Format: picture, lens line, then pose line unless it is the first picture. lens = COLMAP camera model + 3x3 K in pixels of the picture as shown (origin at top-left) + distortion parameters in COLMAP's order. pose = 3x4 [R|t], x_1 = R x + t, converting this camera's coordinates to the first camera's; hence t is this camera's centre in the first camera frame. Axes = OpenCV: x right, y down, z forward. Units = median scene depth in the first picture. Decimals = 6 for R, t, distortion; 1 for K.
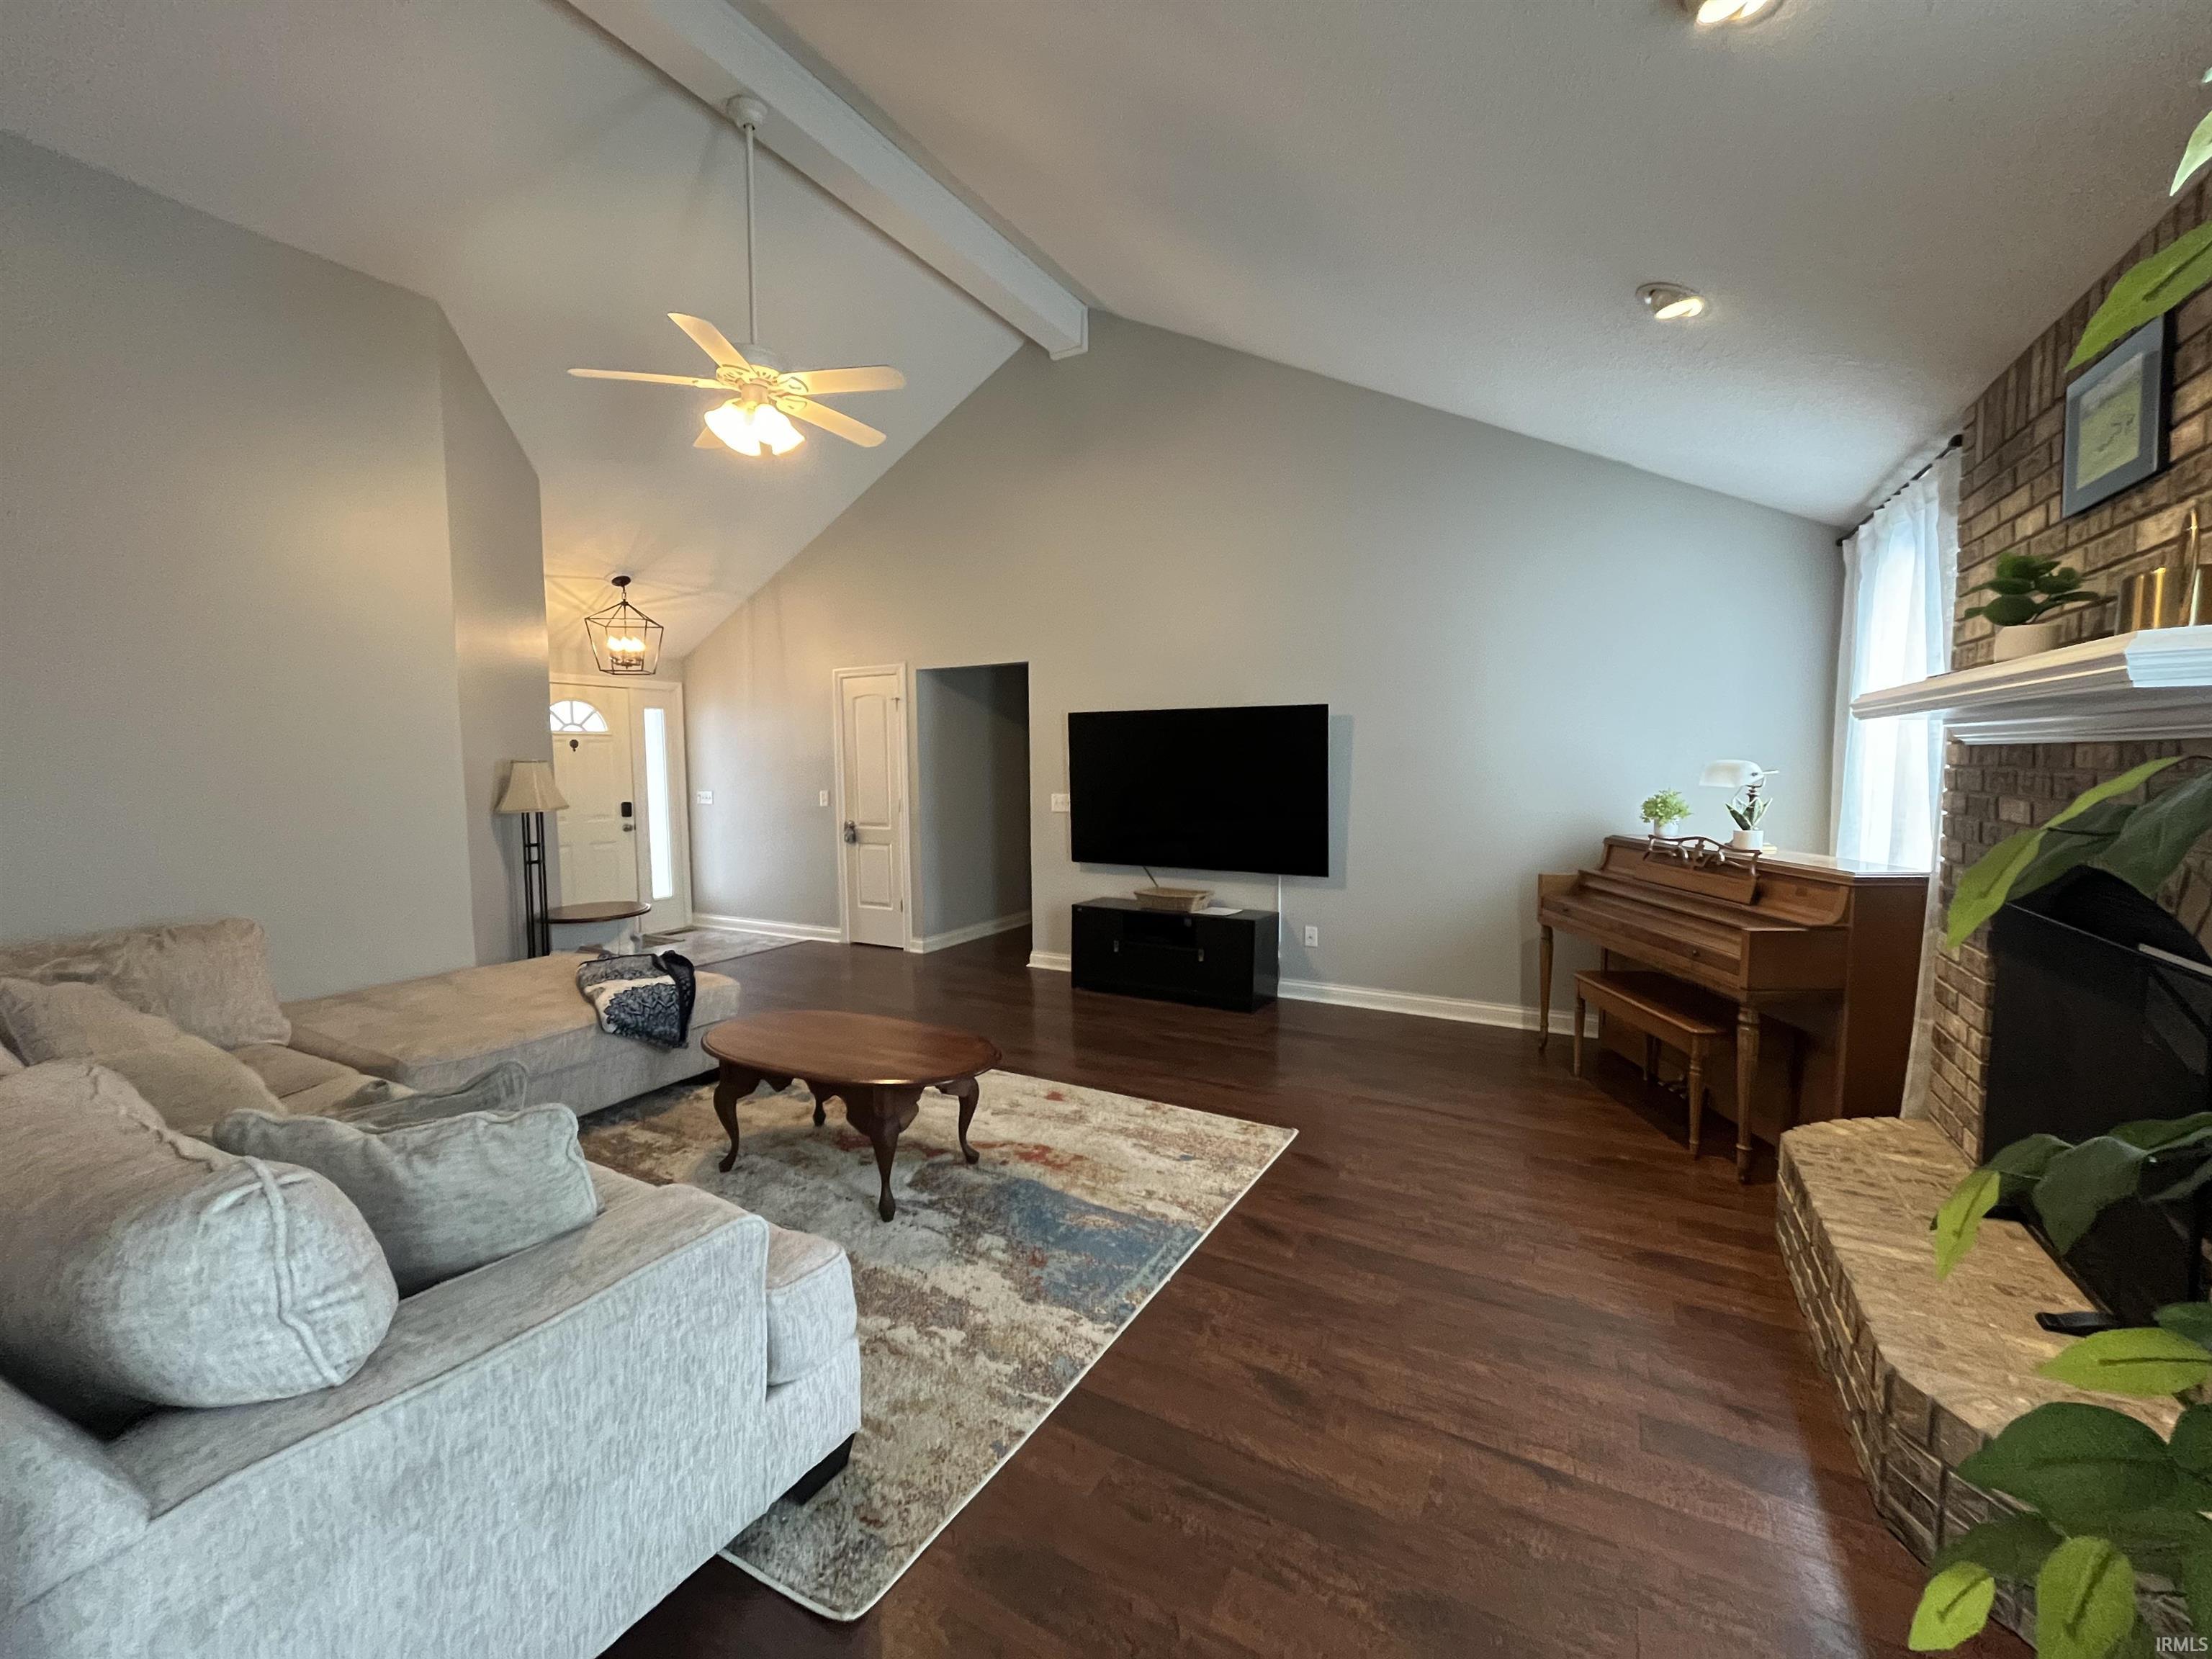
lens RADIAL K [[889.9, 0, 1105.8], [0, 889.9, 820.7], [0, 0, 1]] dist [0.000121, 0.000004]
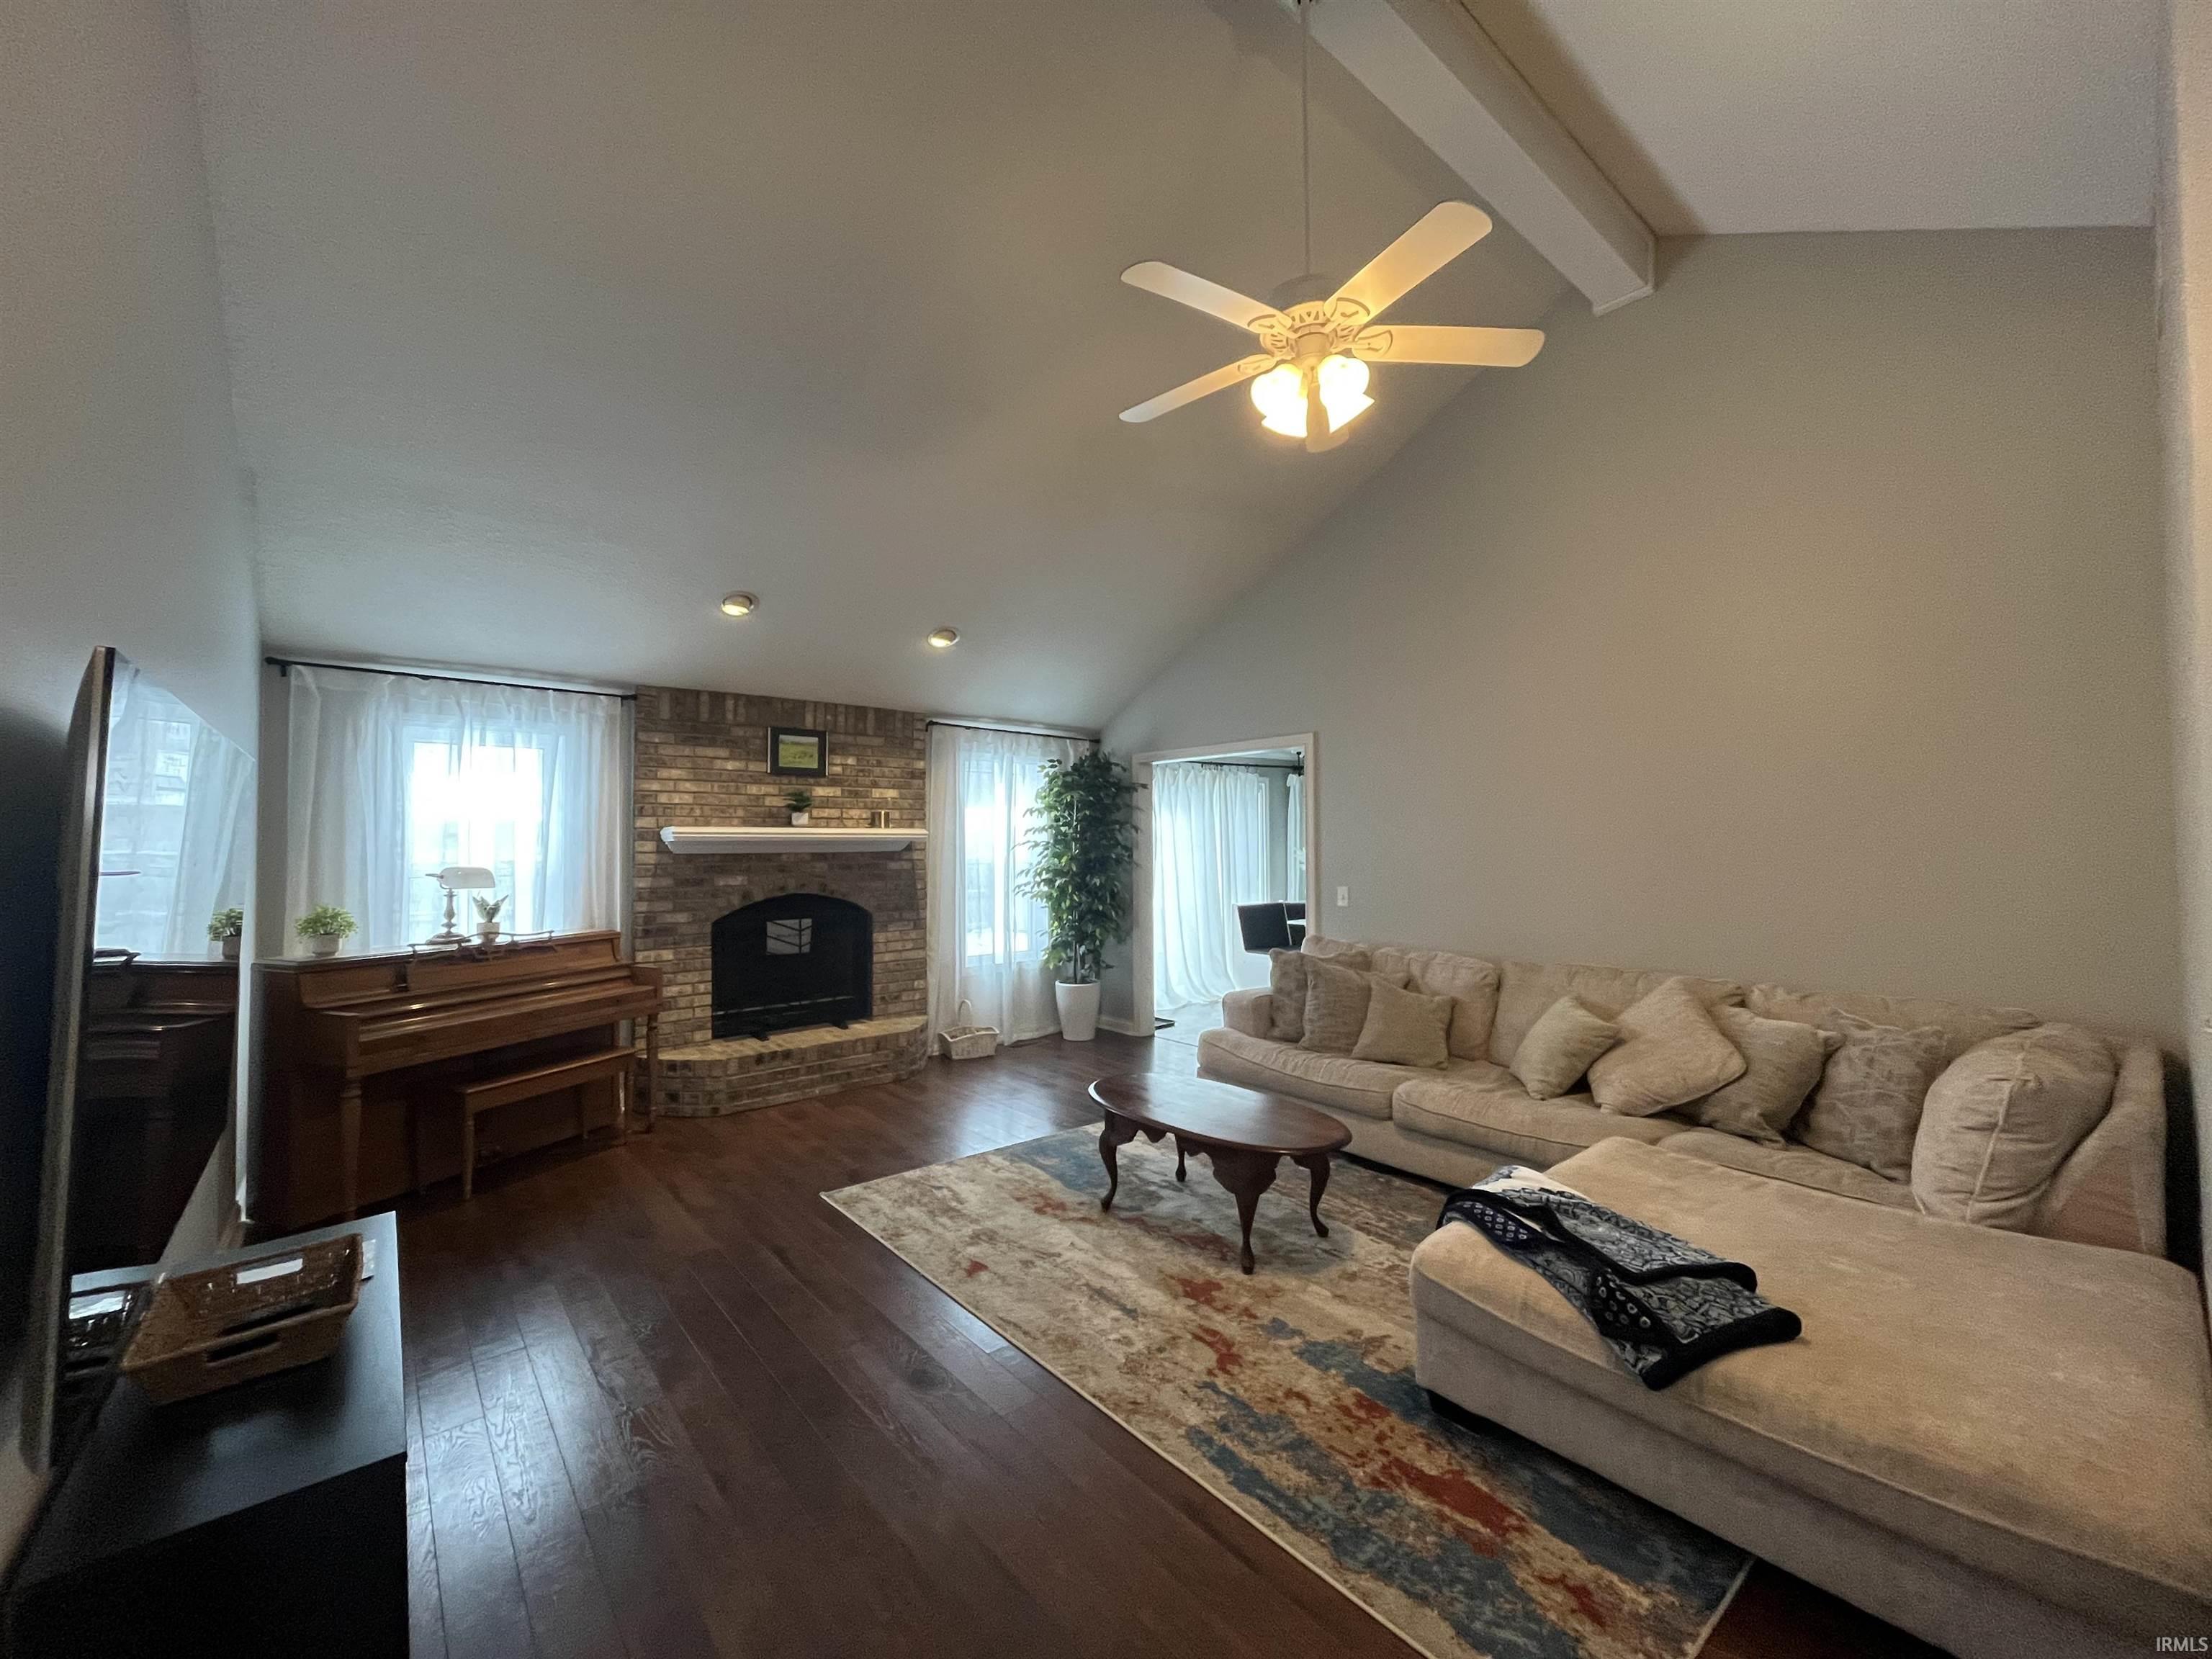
lens RADIAL K [[889.9, 0, 1108.3], [0, 889.9, 817.5], [0, 0, 1]] dist [0.000121, 0.000004]
pose [[-0.934087, 0.023454, 0.356274, -0.567401], [0.038073, 0.998694, 0.034076, -0.157917], [-0.355009, 0.045395, -0.933760, 2.024743]]
